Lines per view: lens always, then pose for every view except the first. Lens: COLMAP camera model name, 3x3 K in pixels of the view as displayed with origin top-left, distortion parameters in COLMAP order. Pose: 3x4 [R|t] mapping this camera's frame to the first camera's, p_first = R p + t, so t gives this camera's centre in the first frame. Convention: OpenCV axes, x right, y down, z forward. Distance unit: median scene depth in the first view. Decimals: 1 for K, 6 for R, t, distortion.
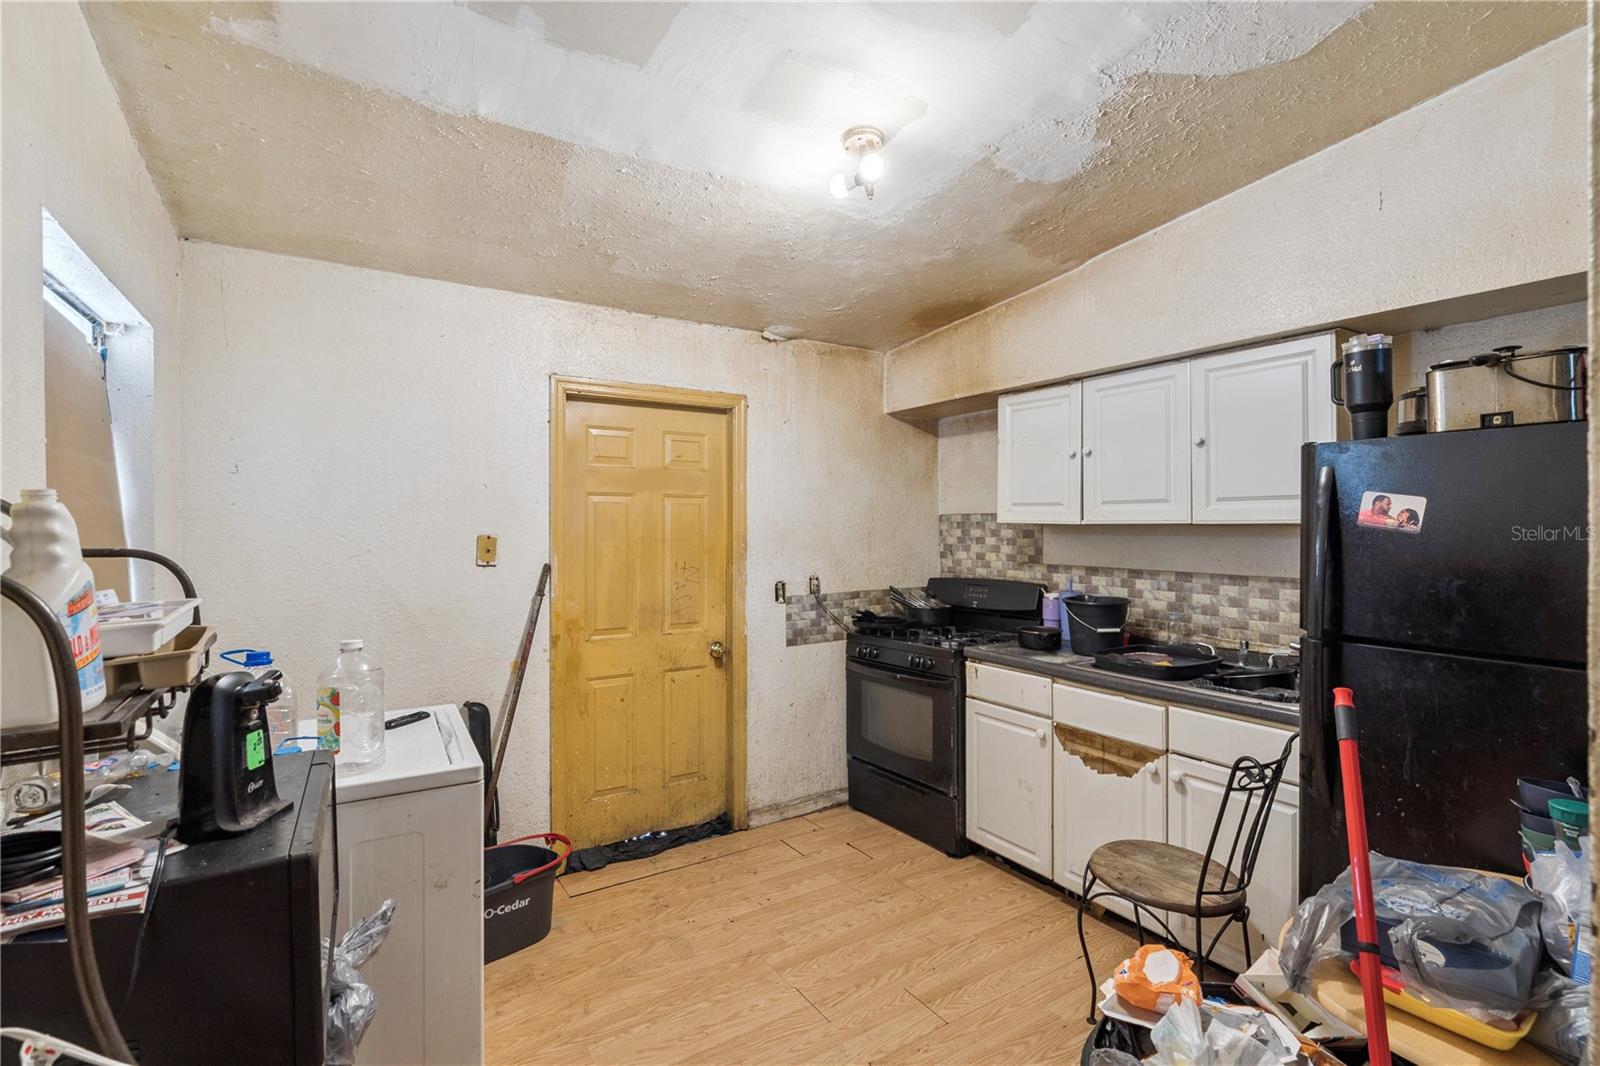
lens RADIAL K [[724.4, 0, 792.1], [0, 724.4, 524.7], [0, 0, 1]] dist [-0.001636, -0.000159]
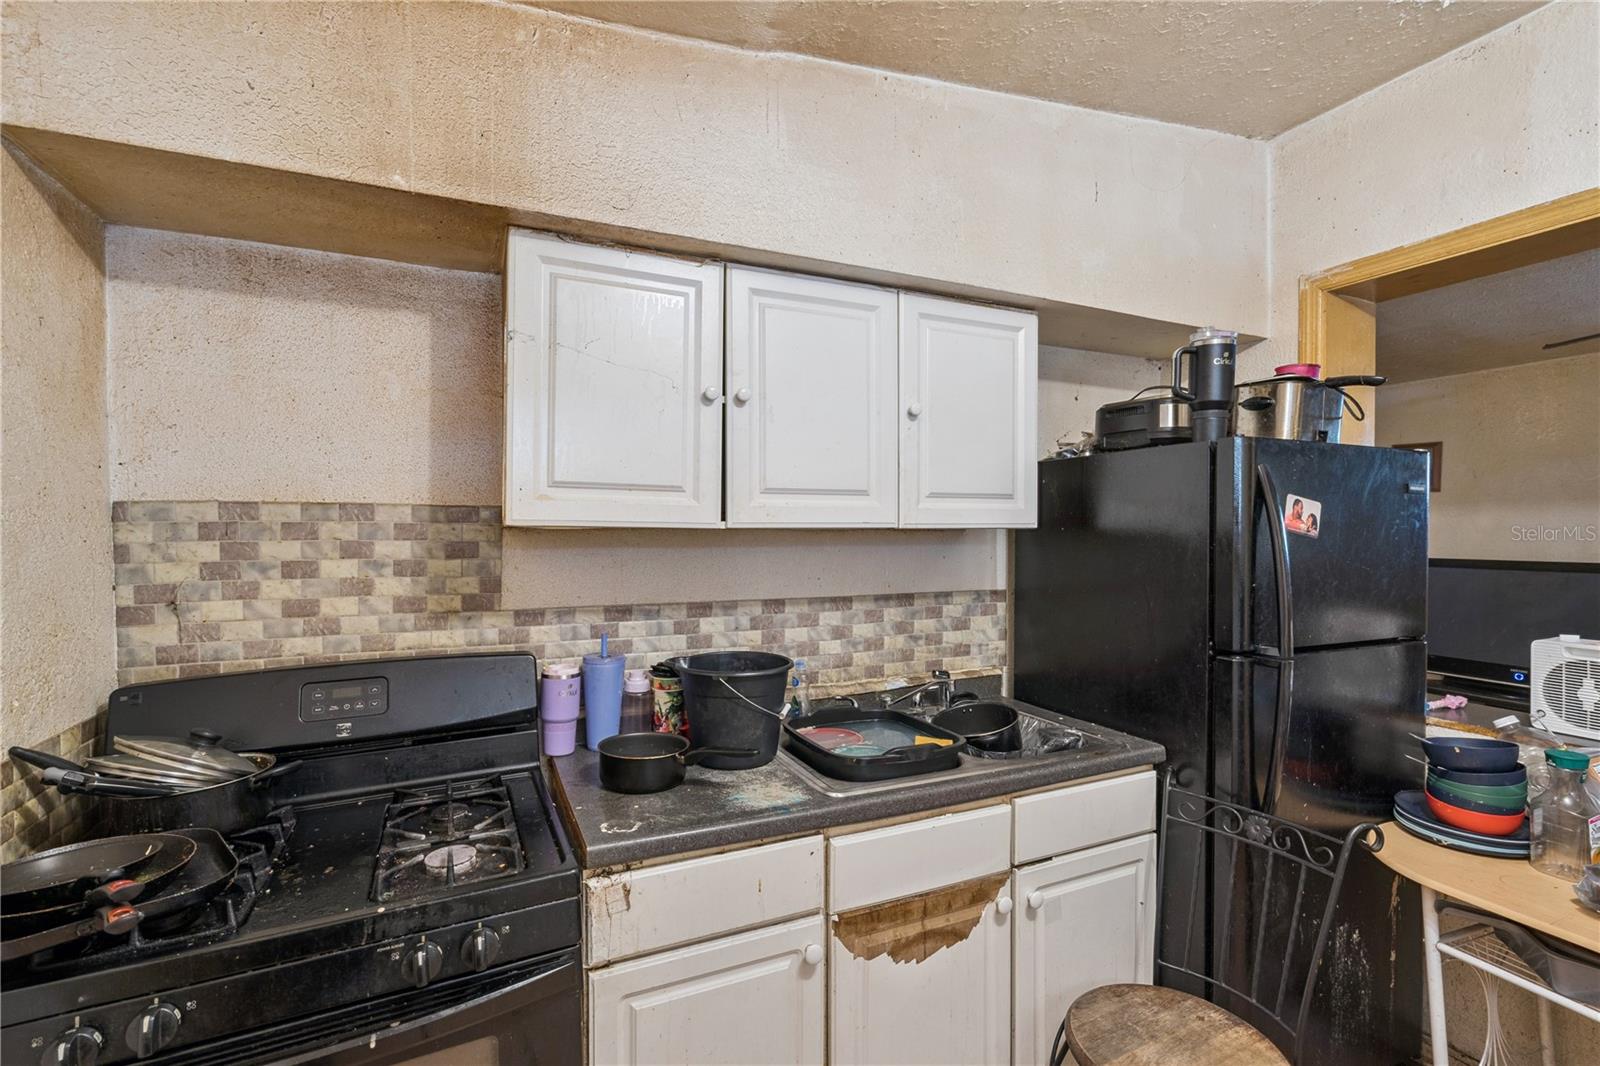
lens RADIAL K [[730.7, 0, 802.4], [0, 730.7, 537.1], [0, 0, 1]] dist [-0.002909, -0.000248]
pose [[0.128680, -0.007933, 0.991654, -0.138430], [0.000732, 0.999968, 0.007905, 0.001190], [-0.991686, -0.000291, 0.128682, 0.880344]]
